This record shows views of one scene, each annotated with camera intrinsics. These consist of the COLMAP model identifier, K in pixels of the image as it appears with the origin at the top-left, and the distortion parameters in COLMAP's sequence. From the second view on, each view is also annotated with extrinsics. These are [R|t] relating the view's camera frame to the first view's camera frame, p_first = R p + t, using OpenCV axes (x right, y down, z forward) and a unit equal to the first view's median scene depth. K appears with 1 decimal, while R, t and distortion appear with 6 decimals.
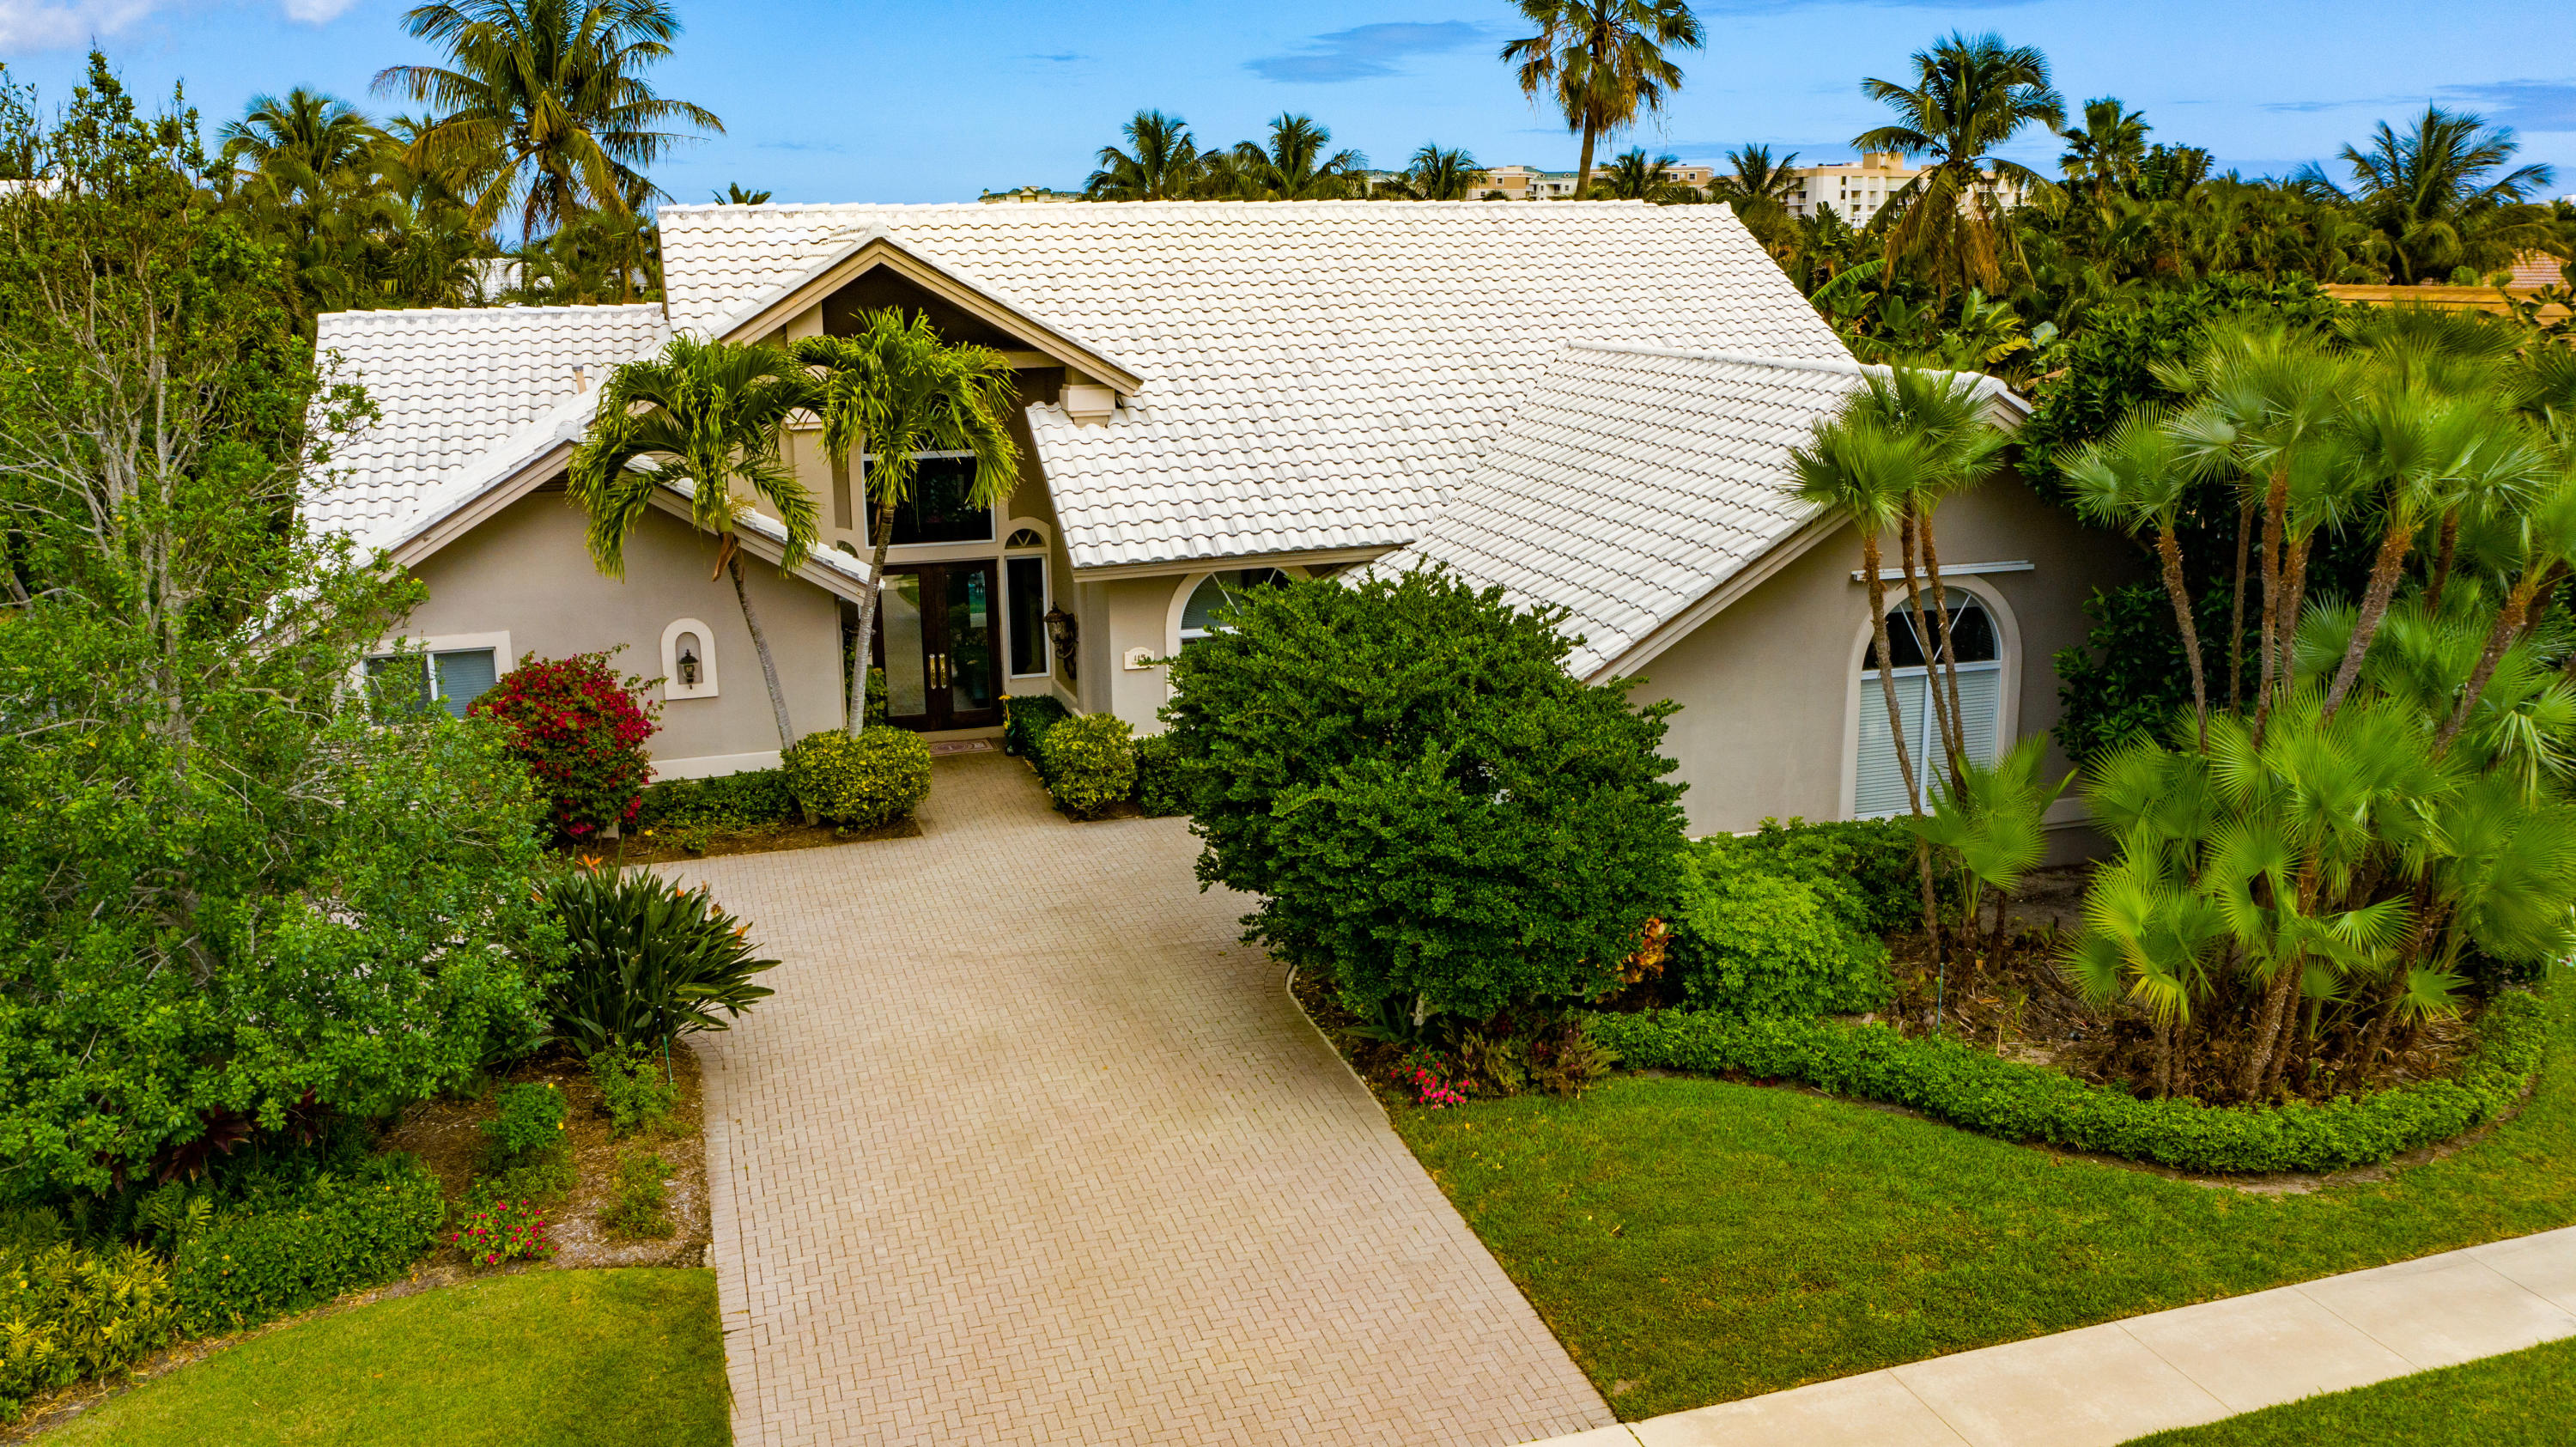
lens RADIAL K [[2024.9, 0, 1288.0], [0, 2024.9, 723.5], [0, 0, 1]] dist [-0.012467, 0.003227]
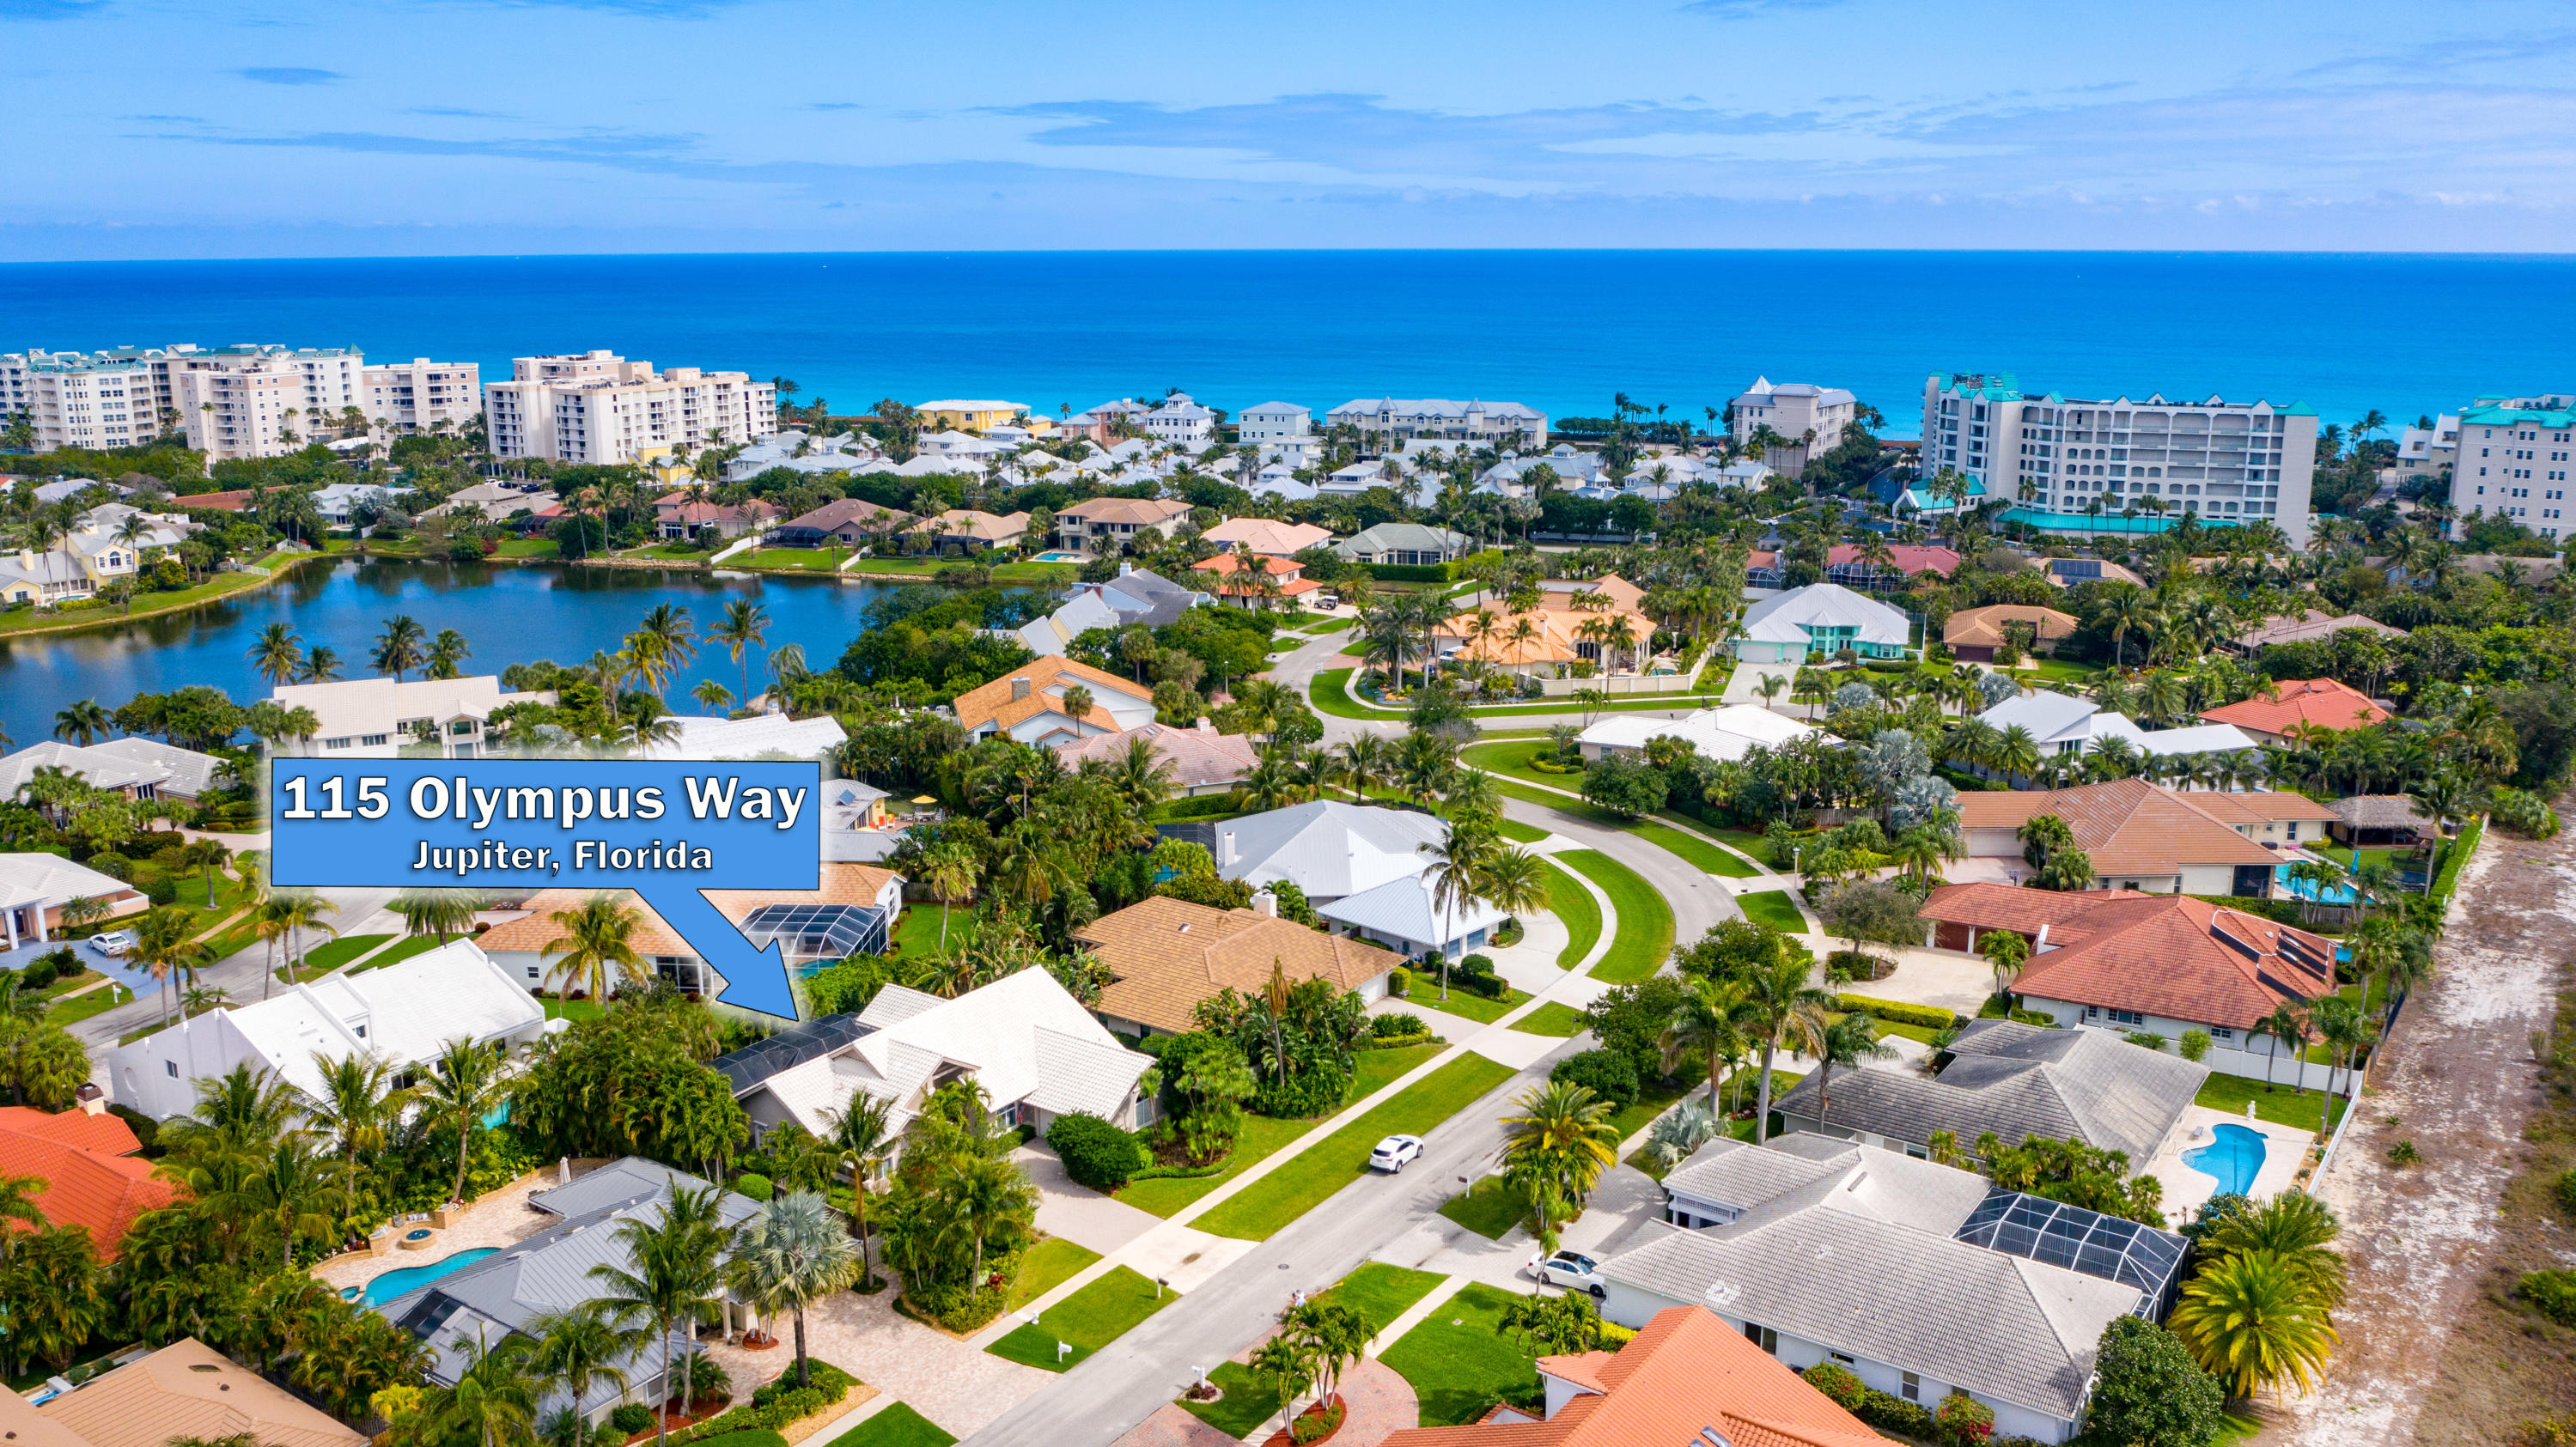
lens RADIAL K [[2073.9, 0, 1273.2], [0, 2073.9, 724.7], [0, 0, 1]] dist [-0.023797, 0.007200]
pose [[0.804590, -0.132734, 0.578806, -3.121513], [0.132996, 0.990218, 0.042205, -1.507126], [-0.578746, 0.043022, 0.814372, -4.788605]]
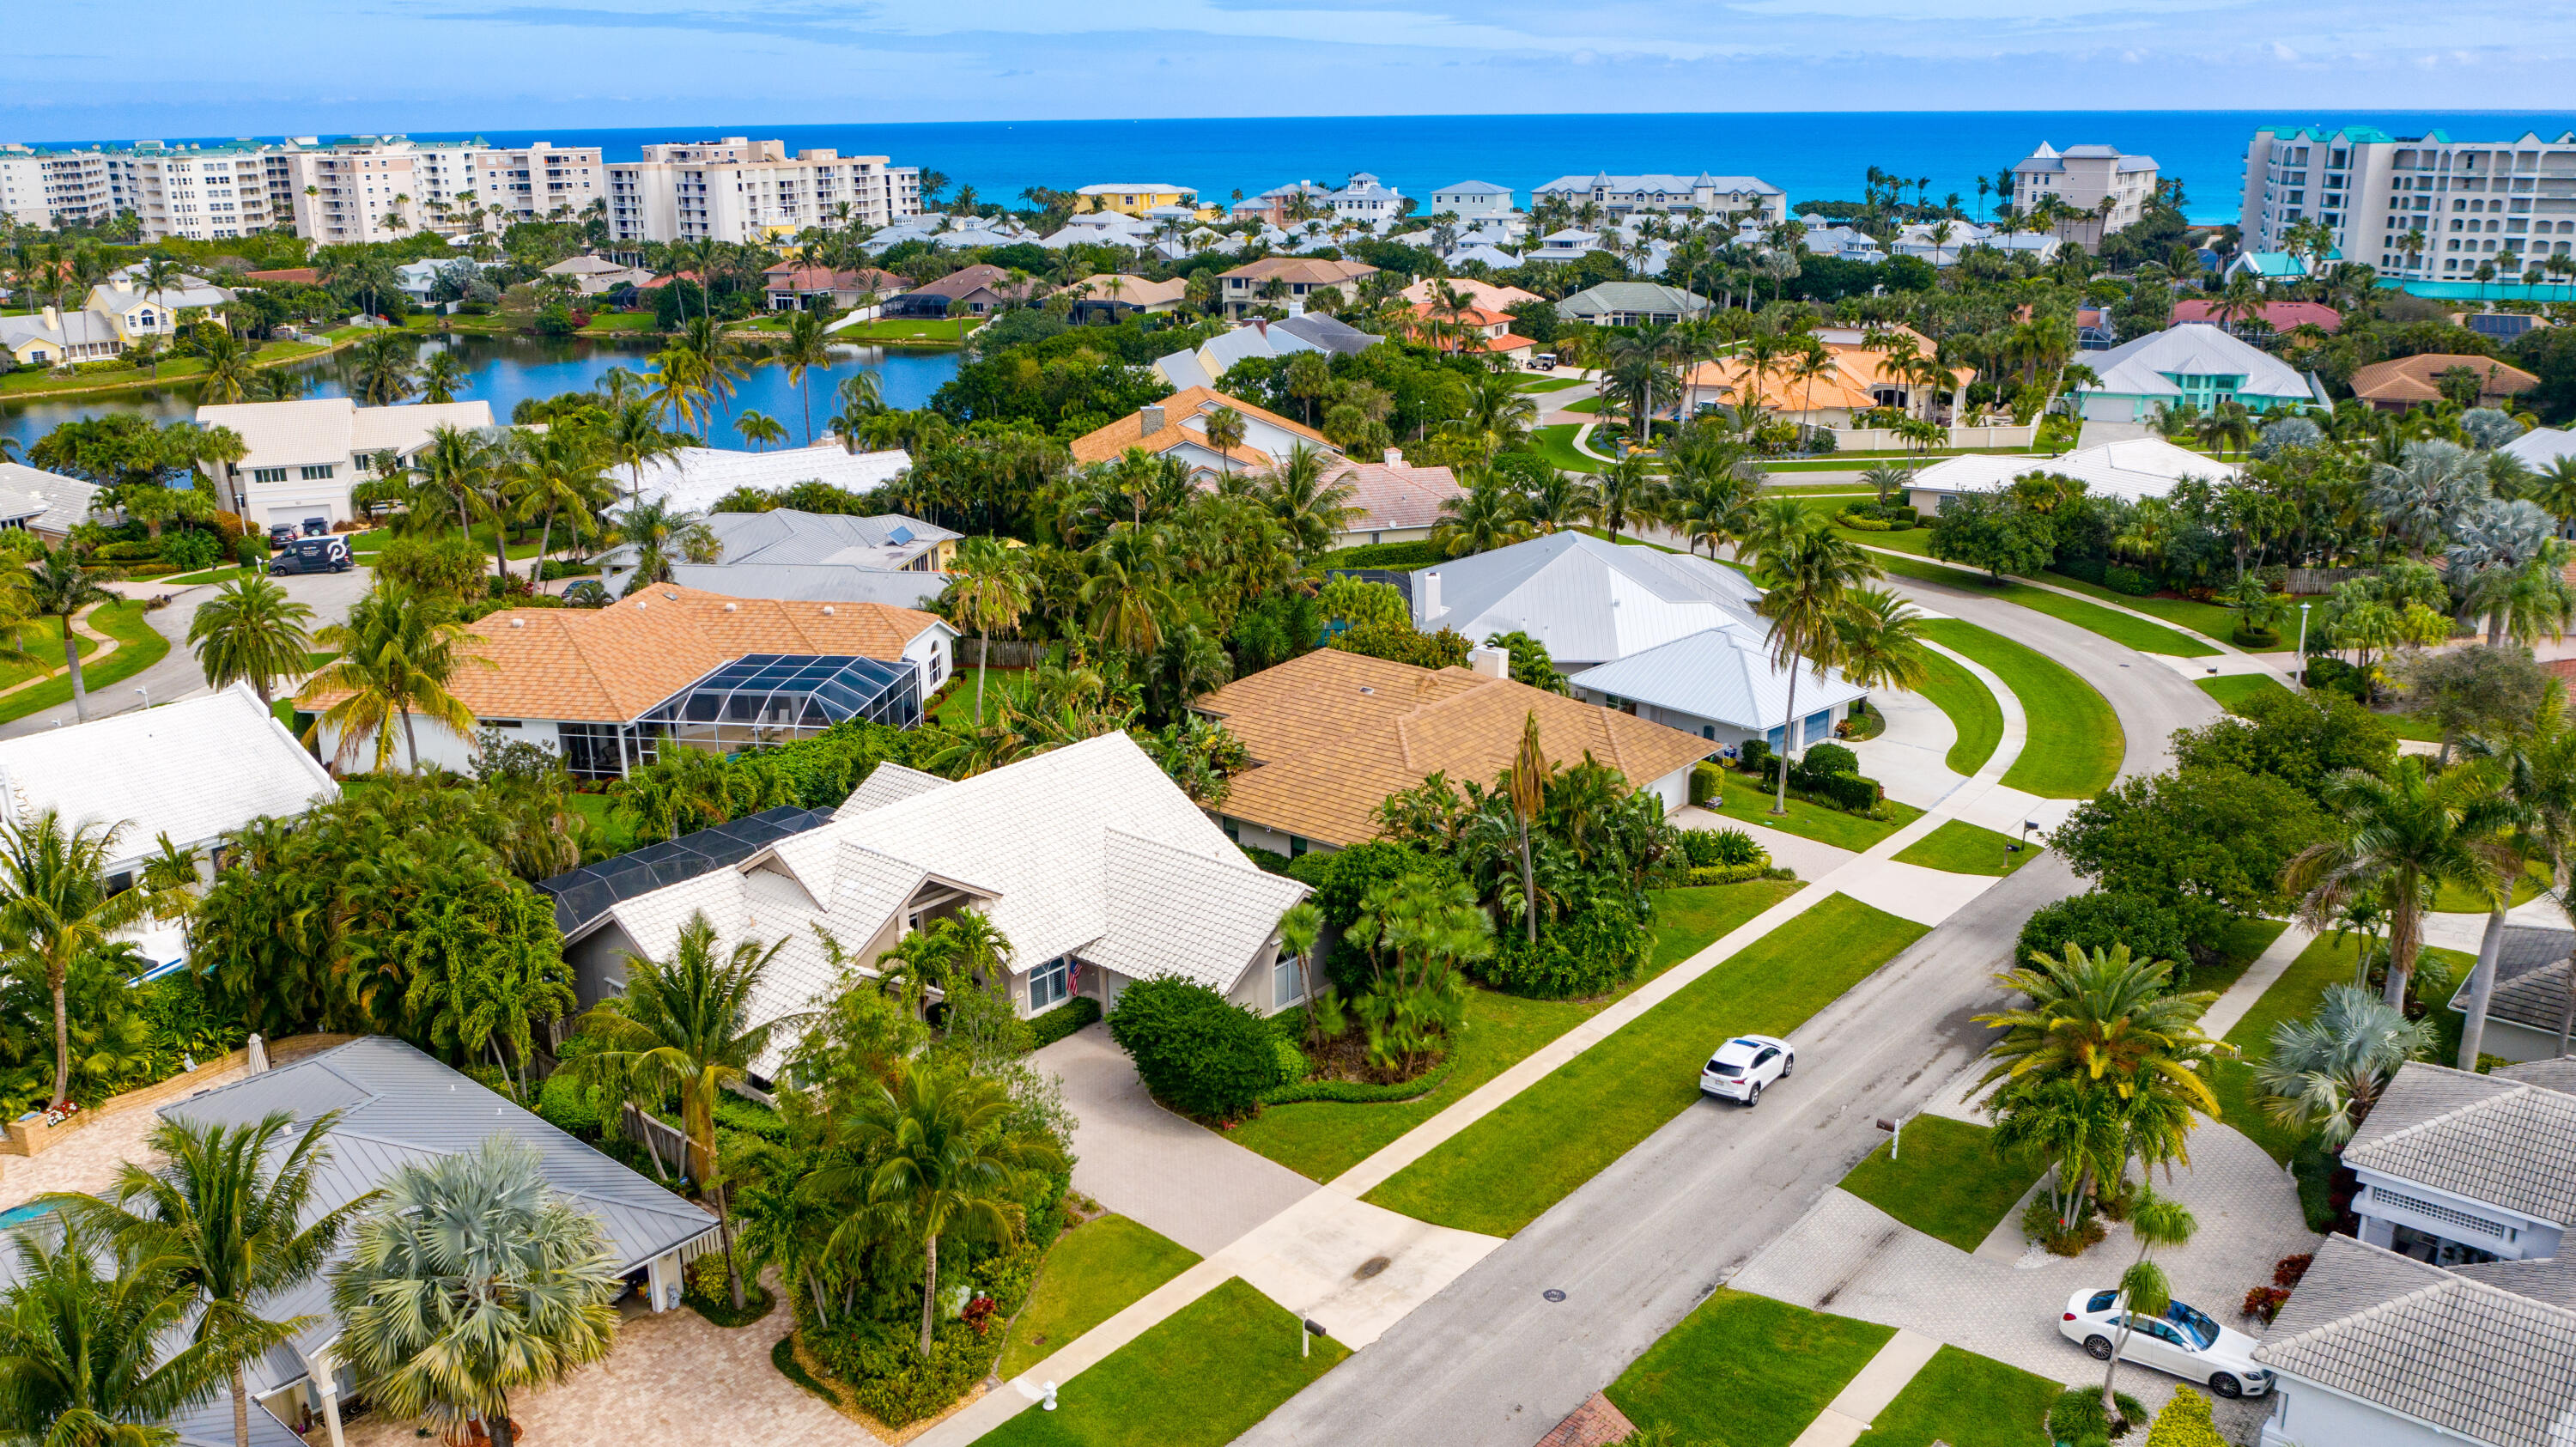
lens RADIAL K [[2038.7, 0, 1272.5], [0, 2038.7, 730.6], [0, 0, 1]] dist [-0.024986, 0.010379]
pose [[0.853520, -0.156042, 0.497146, -1.501835], [0.124281, 0.987534, 0.096593, -0.833995], [-0.506022, -0.020658, 0.862273, -2.137803]]
